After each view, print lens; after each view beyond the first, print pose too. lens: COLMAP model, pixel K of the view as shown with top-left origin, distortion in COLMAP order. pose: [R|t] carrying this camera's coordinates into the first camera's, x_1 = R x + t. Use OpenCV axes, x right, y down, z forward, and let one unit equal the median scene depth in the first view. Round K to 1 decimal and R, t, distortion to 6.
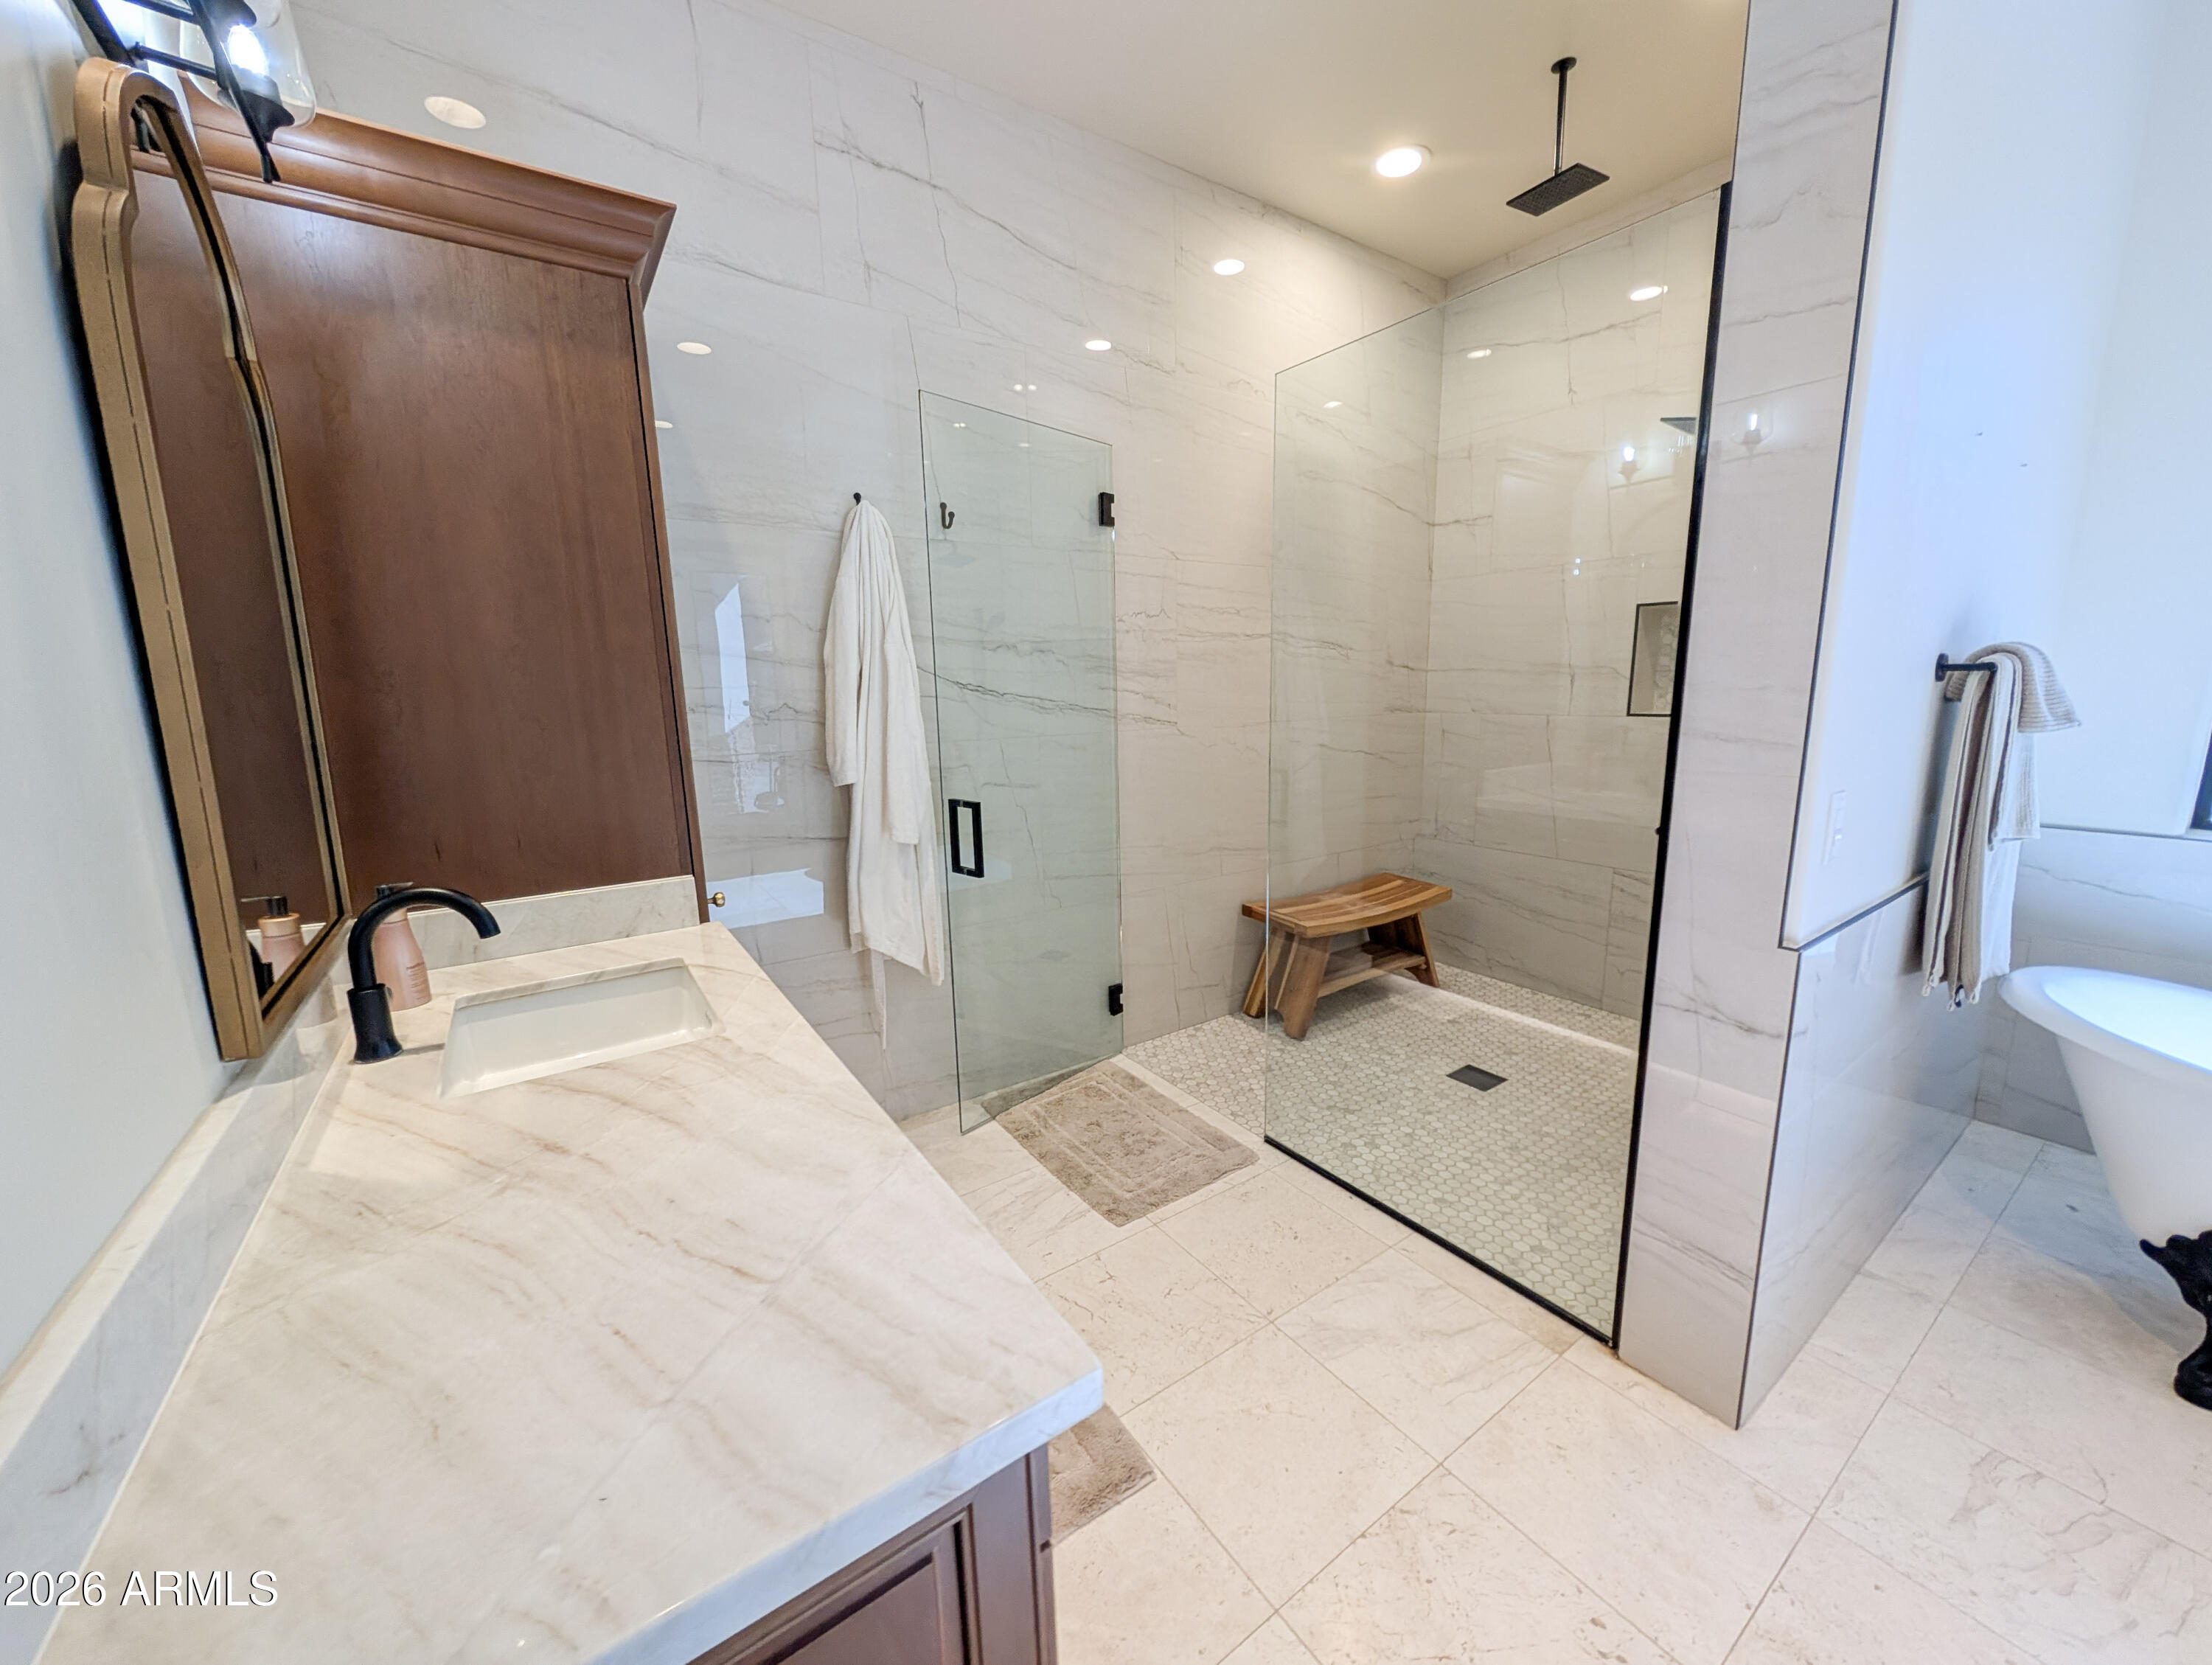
lens RADIAL K [[834.3, 0, 1103.3], [0, 834.3, 832.1], [0, 0, 1]] dist [0.001955, 0.000116]
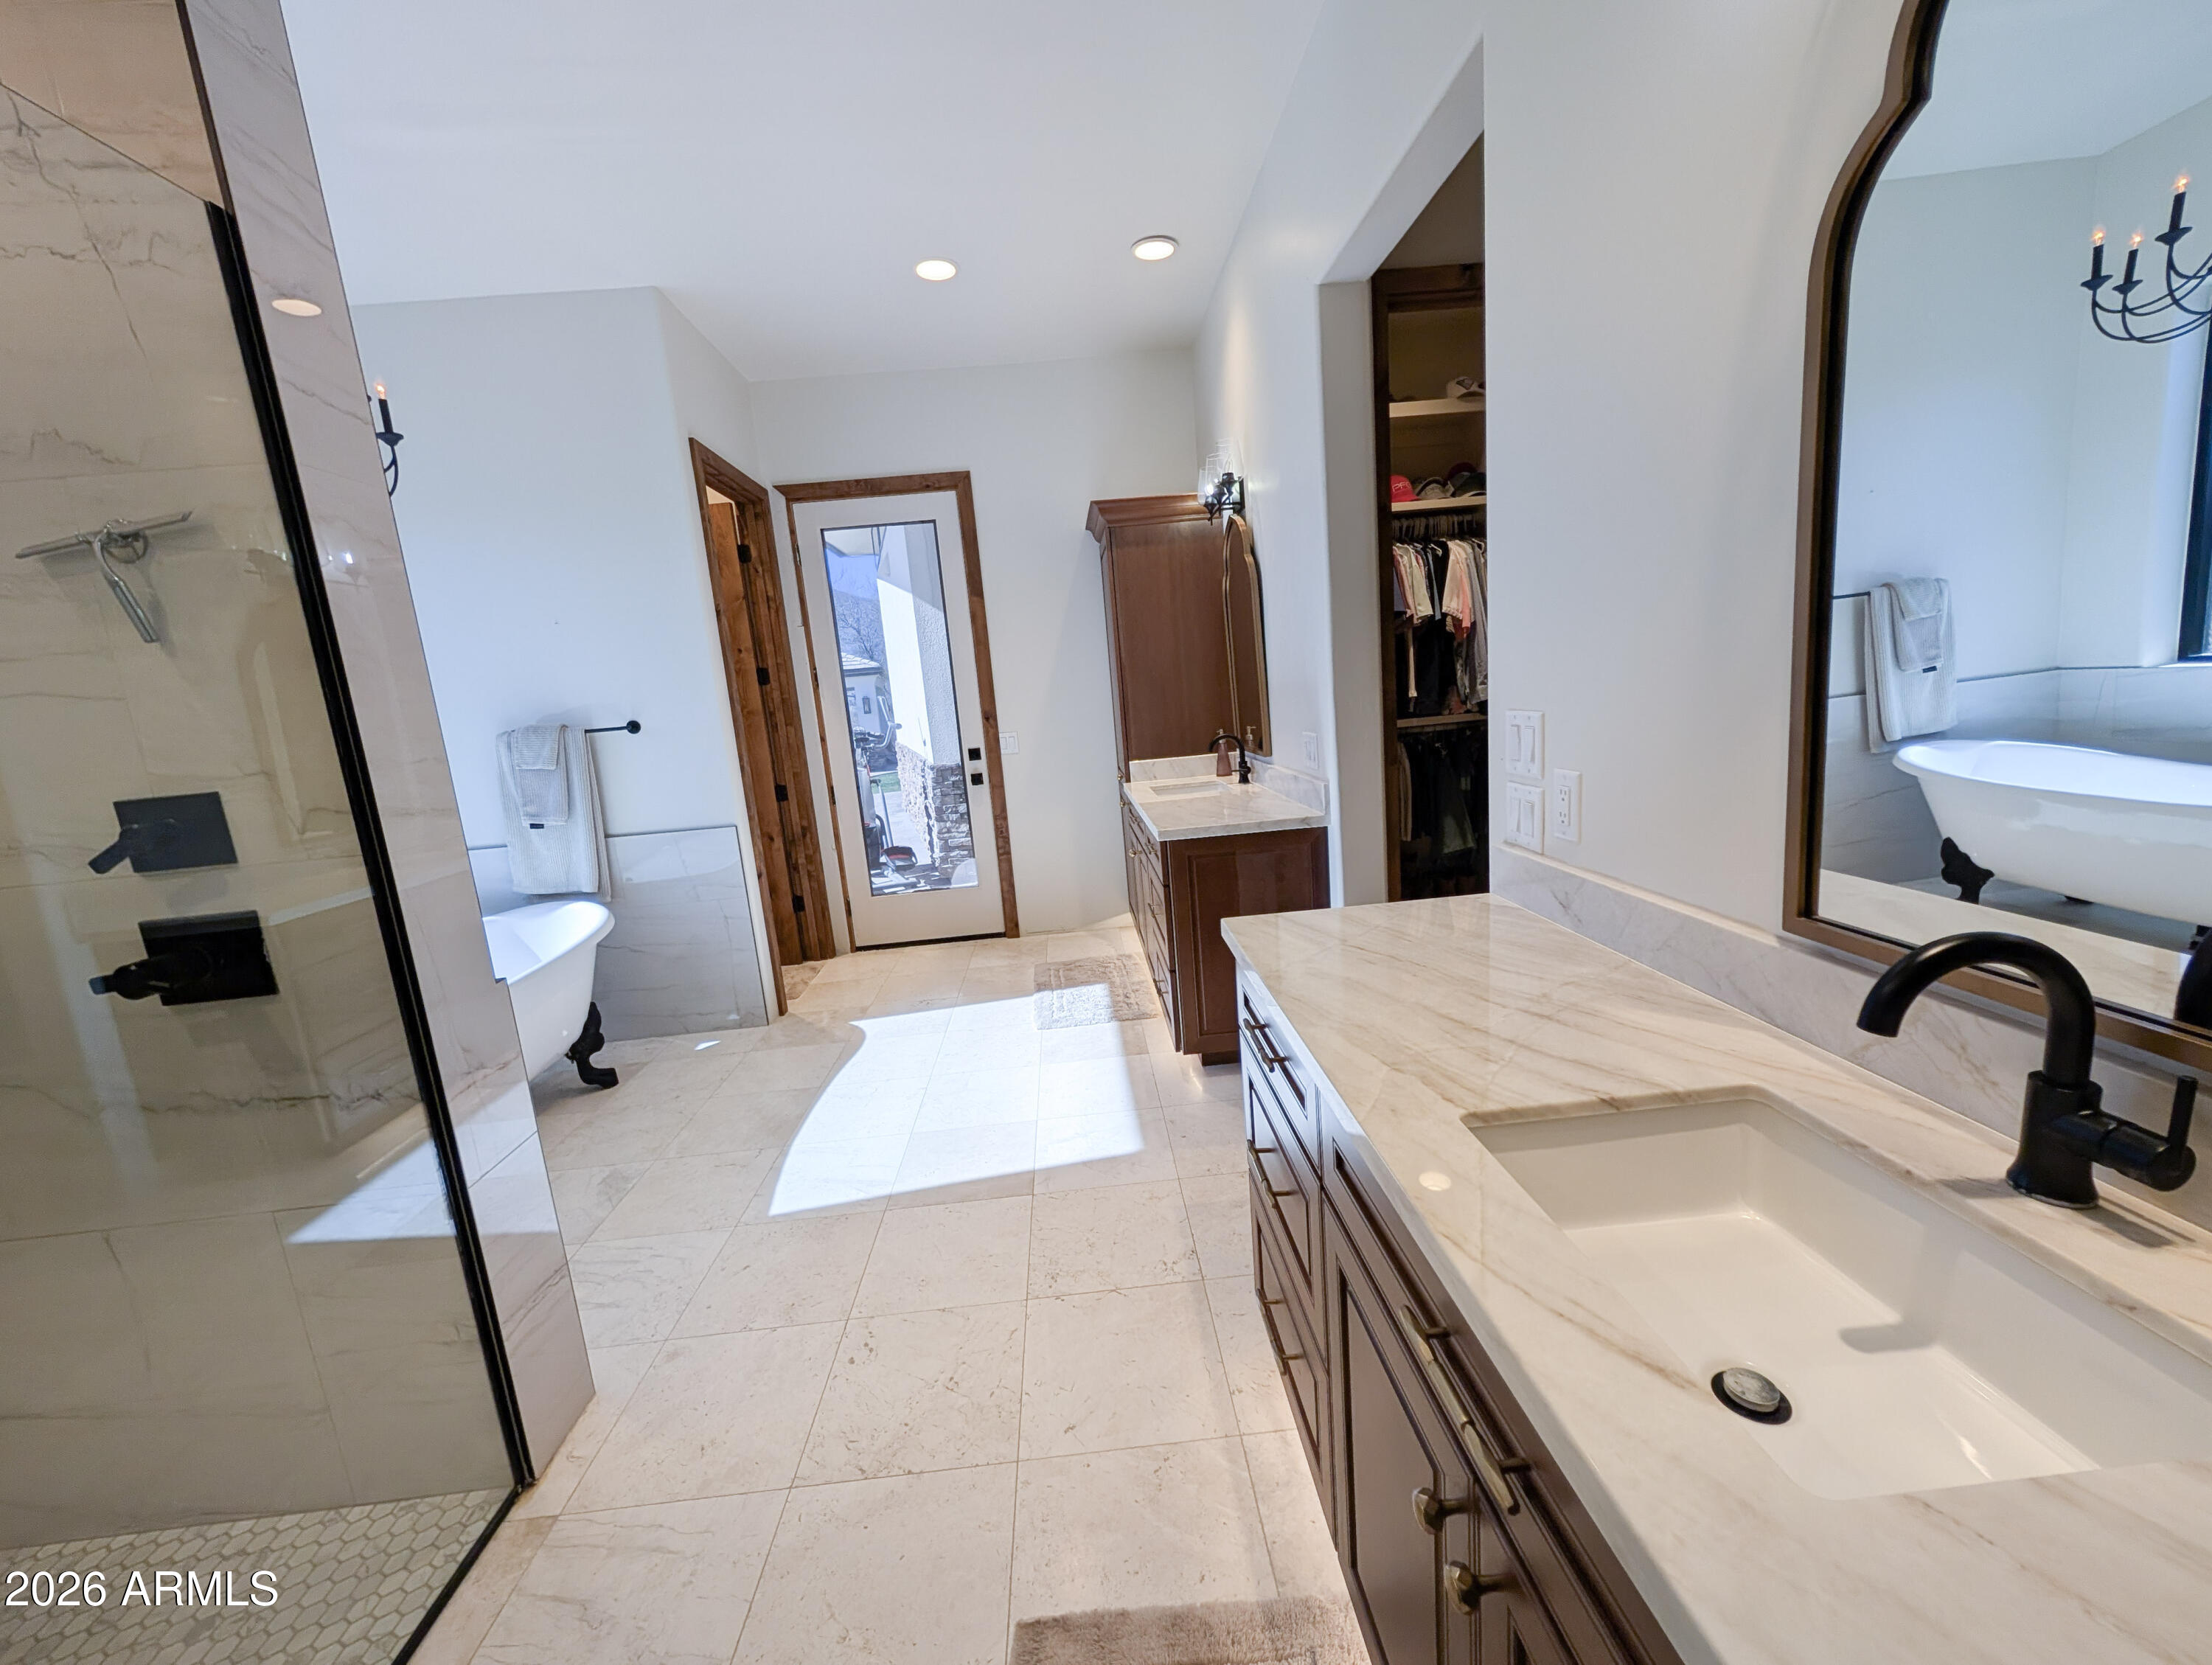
lens RADIAL K [[840.8, 0, 1110.1], [0, 840.8, 832.4], [0, 0, 1]] dist [0.001248, 0.000228]
pose [[-0.850165, 0.003932, 0.526501, -0.275155], [0.192092, 0.933362, 0.303209, -0.131806], [-0.490224, 0.358914, -0.794267, 0.781488]]
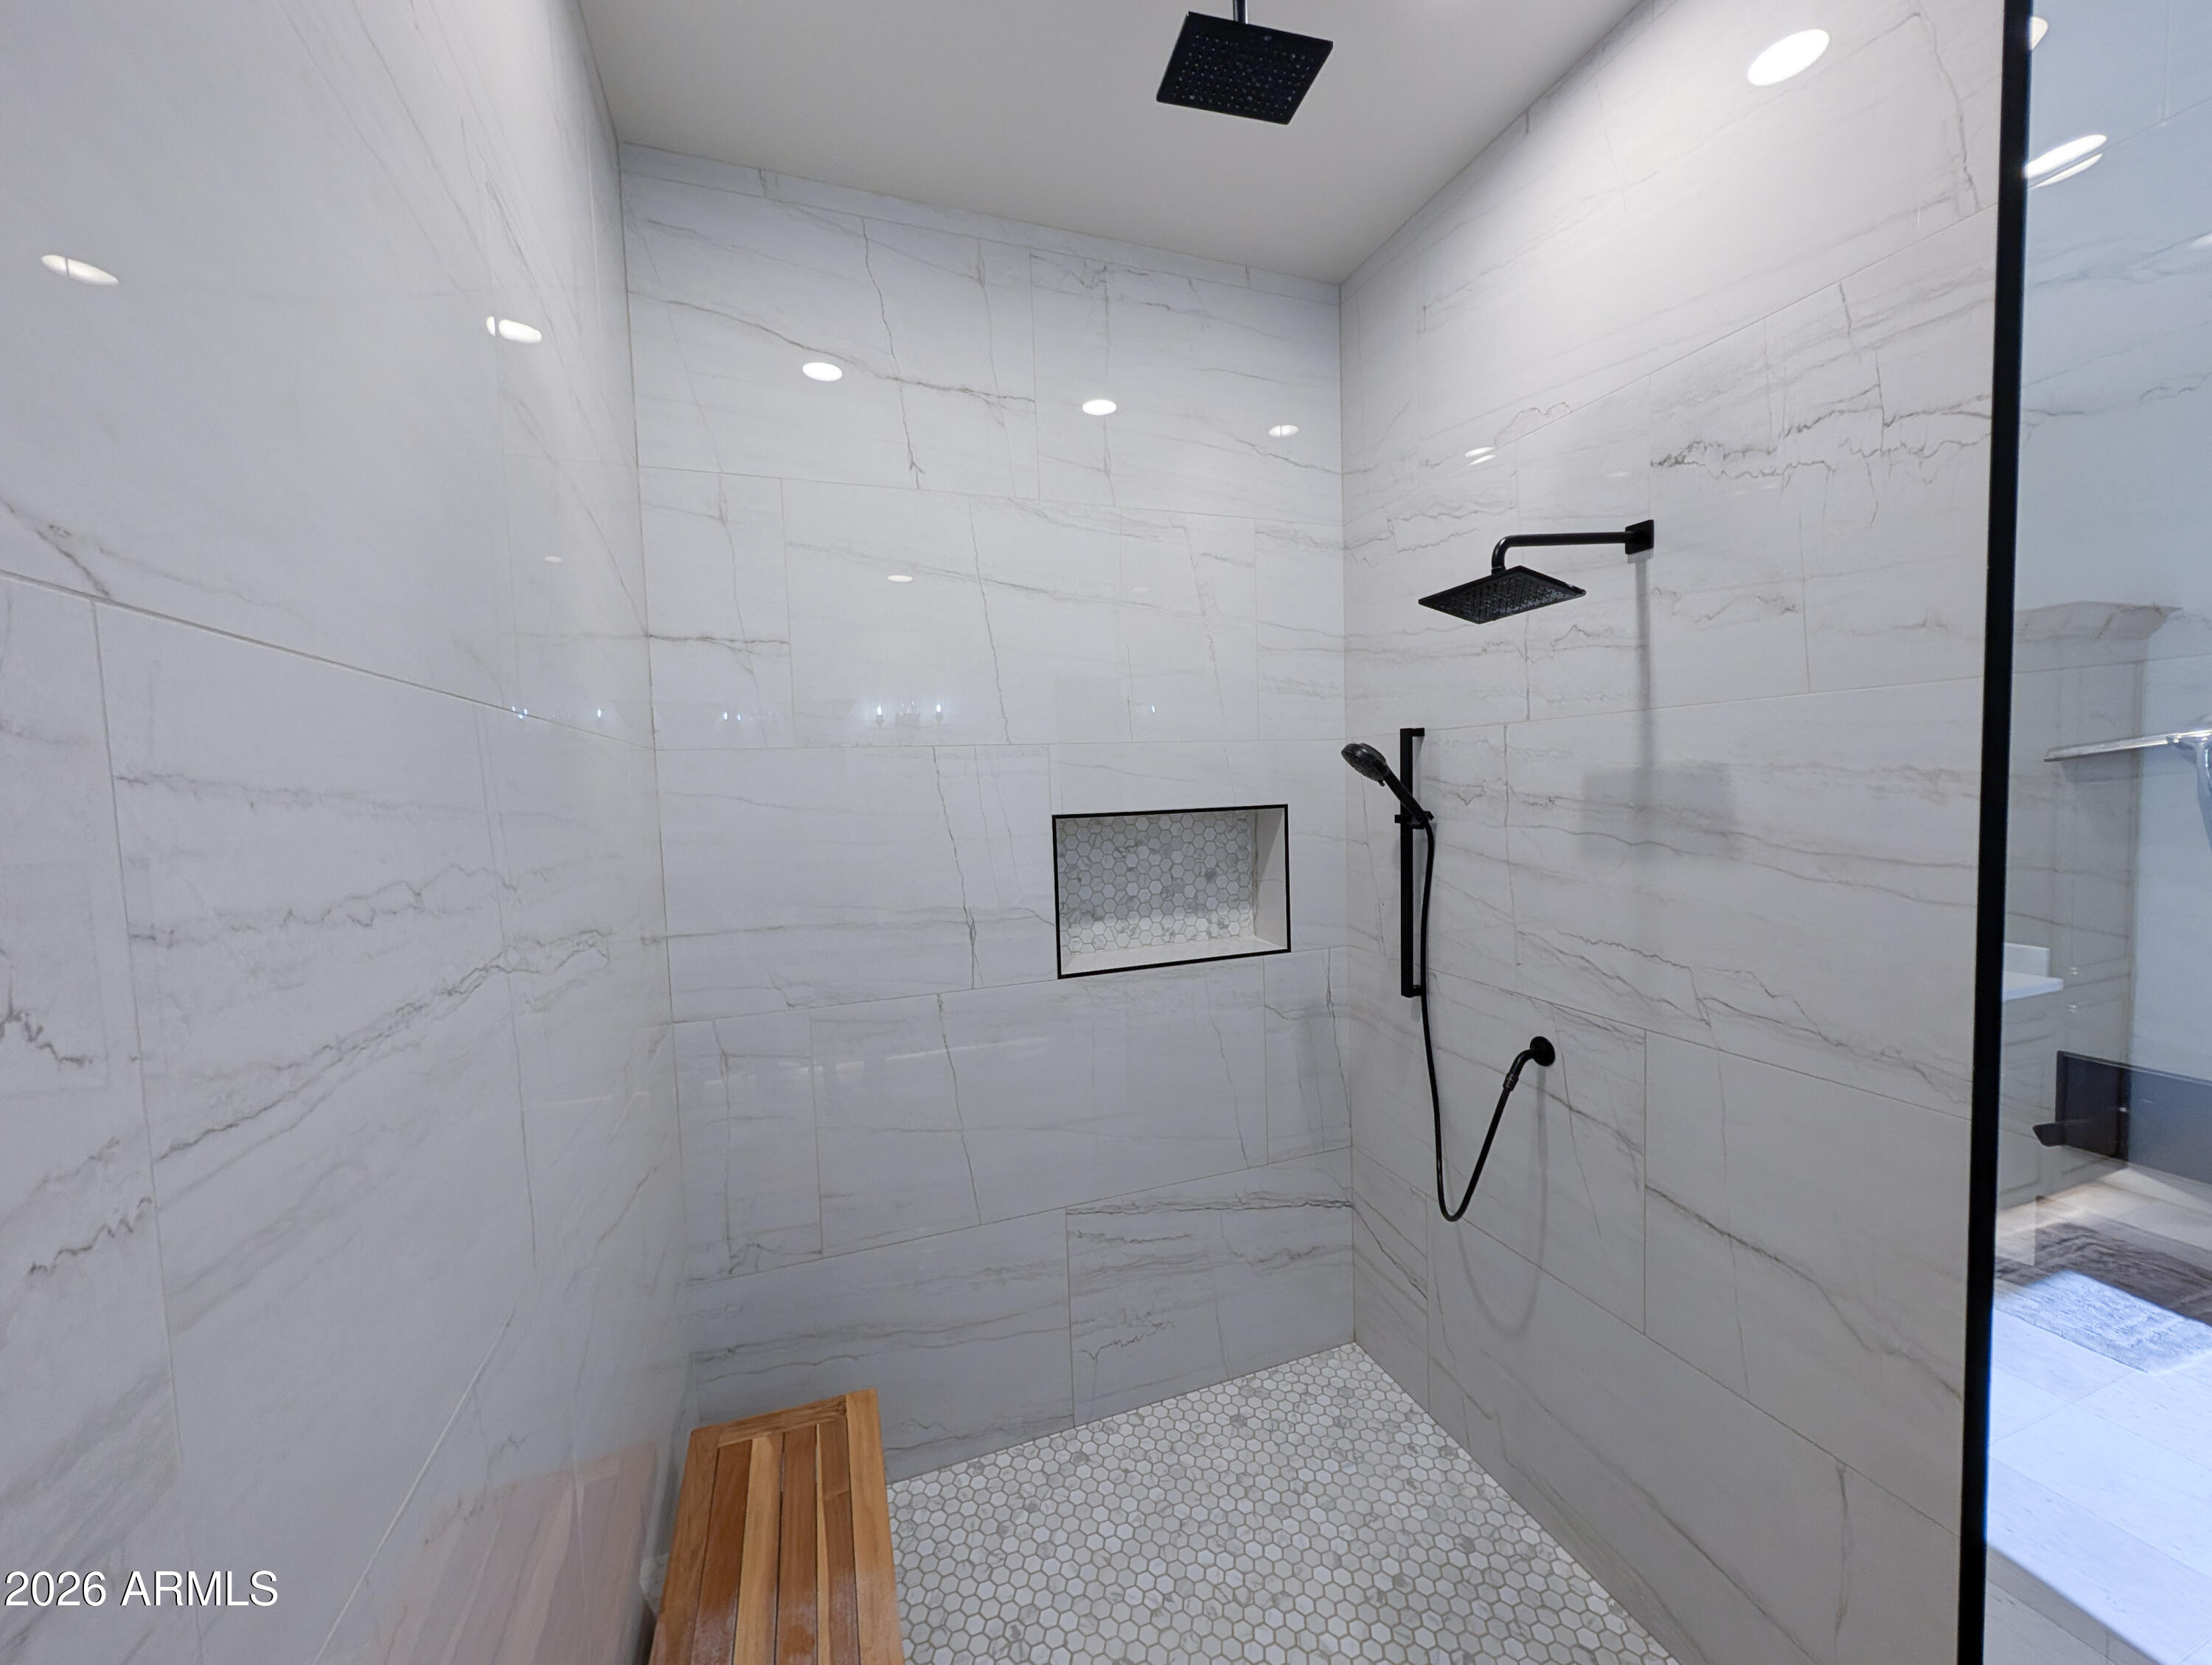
lens RADIAL K [[826.2, 0, 1089.6], [0, 826.2, 831.1], [0, 0, 1]] dist [0.001222, 0.000095]
pose [[0.260673, -0.047621, 0.964252, 0.011065], [0.193901, 0.981013, -0.003970, -0.314745], [-0.945755, 0.188004, 0.264957, 0.994219]]
